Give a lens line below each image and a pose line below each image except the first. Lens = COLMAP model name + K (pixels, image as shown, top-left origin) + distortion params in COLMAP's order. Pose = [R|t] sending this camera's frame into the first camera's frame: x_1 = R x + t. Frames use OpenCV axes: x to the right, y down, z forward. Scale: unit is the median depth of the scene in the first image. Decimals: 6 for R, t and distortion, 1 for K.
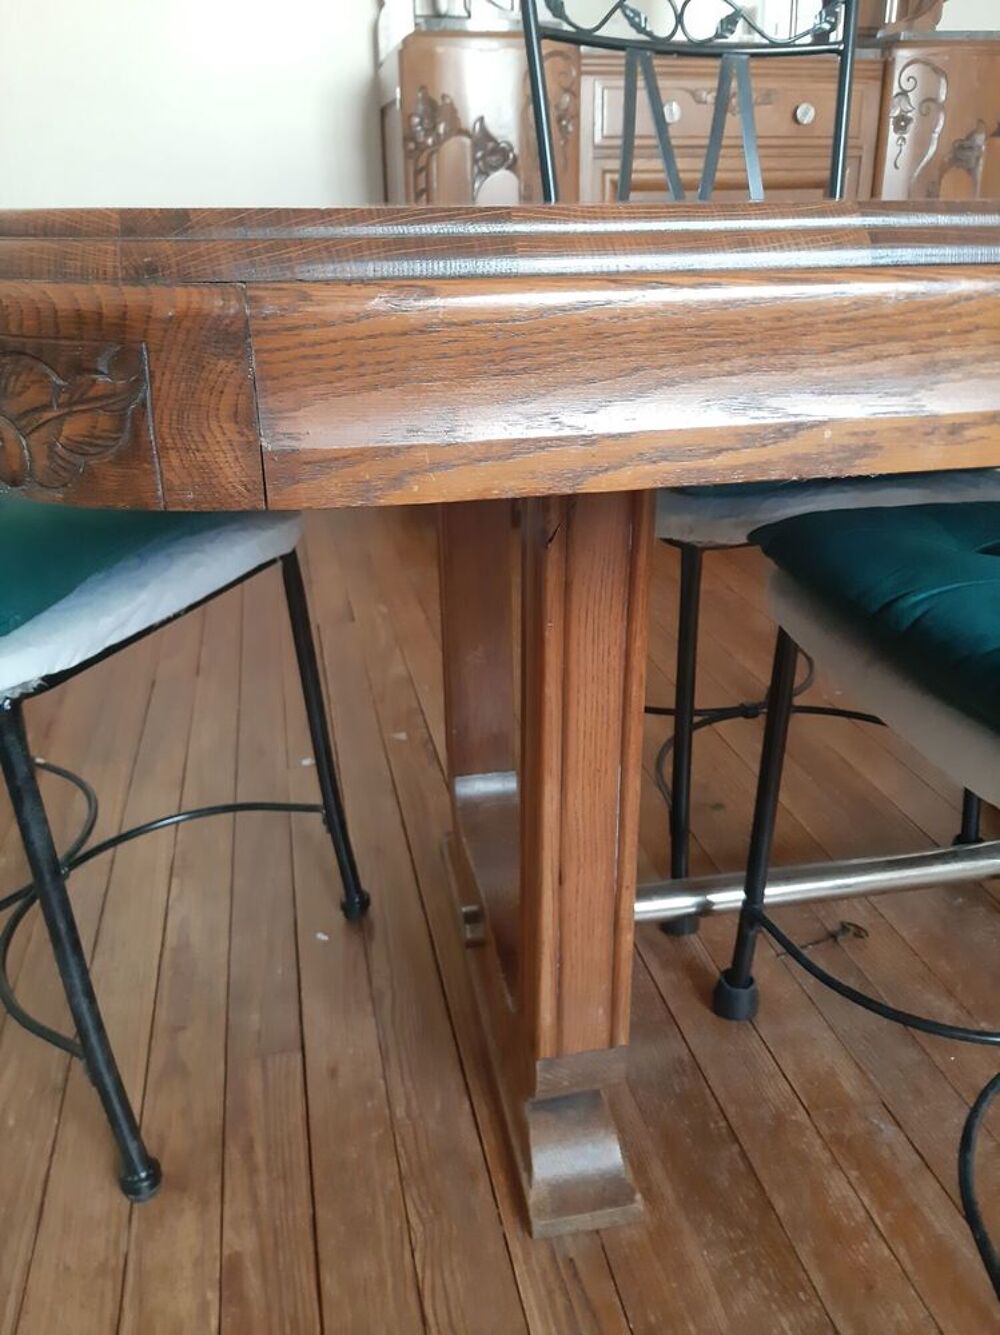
lens RADIAL K [[1041.6, 0, 500.0], [0, 1041.6, 667.5], [0, 0, 1]] dist [0.036172, -0.088108]
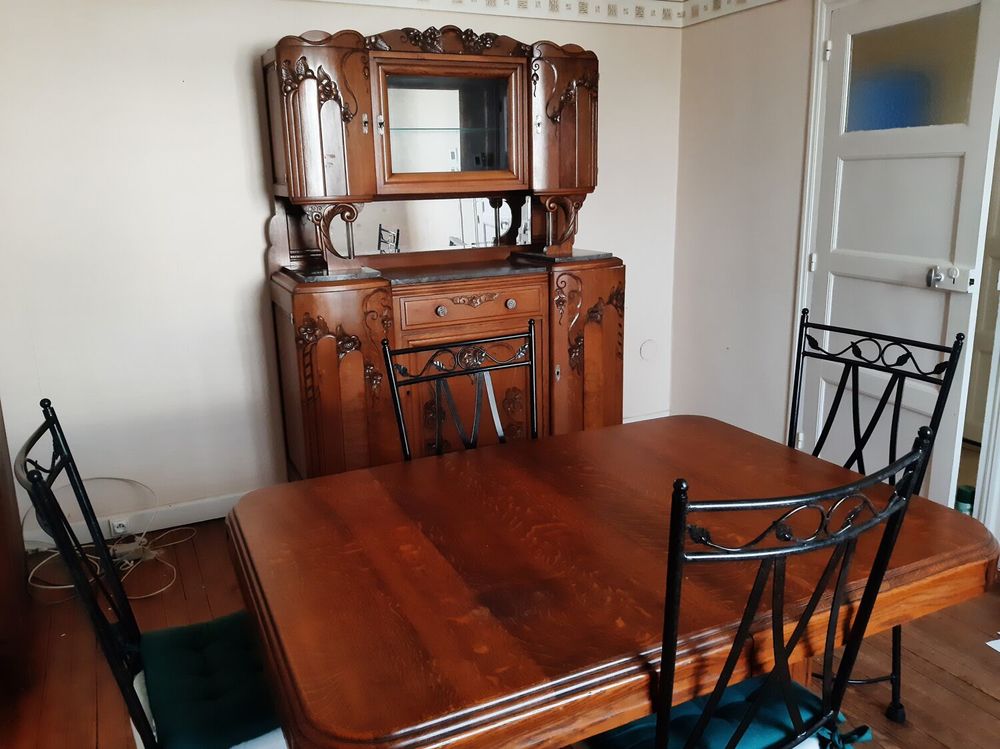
lens RADIAL K [[780.2, 0, 500.0], [0, 780.2, 374.5], [0, 0, 1]] dist [0.036172, -0.088108]
pose [[0.966991, -0.071480, 0.244578, -0.084238], [0.102371, 0.987959, -0.116006, -0.247696], [-0.233341, 0.137215, 0.962665, -0.347032]]
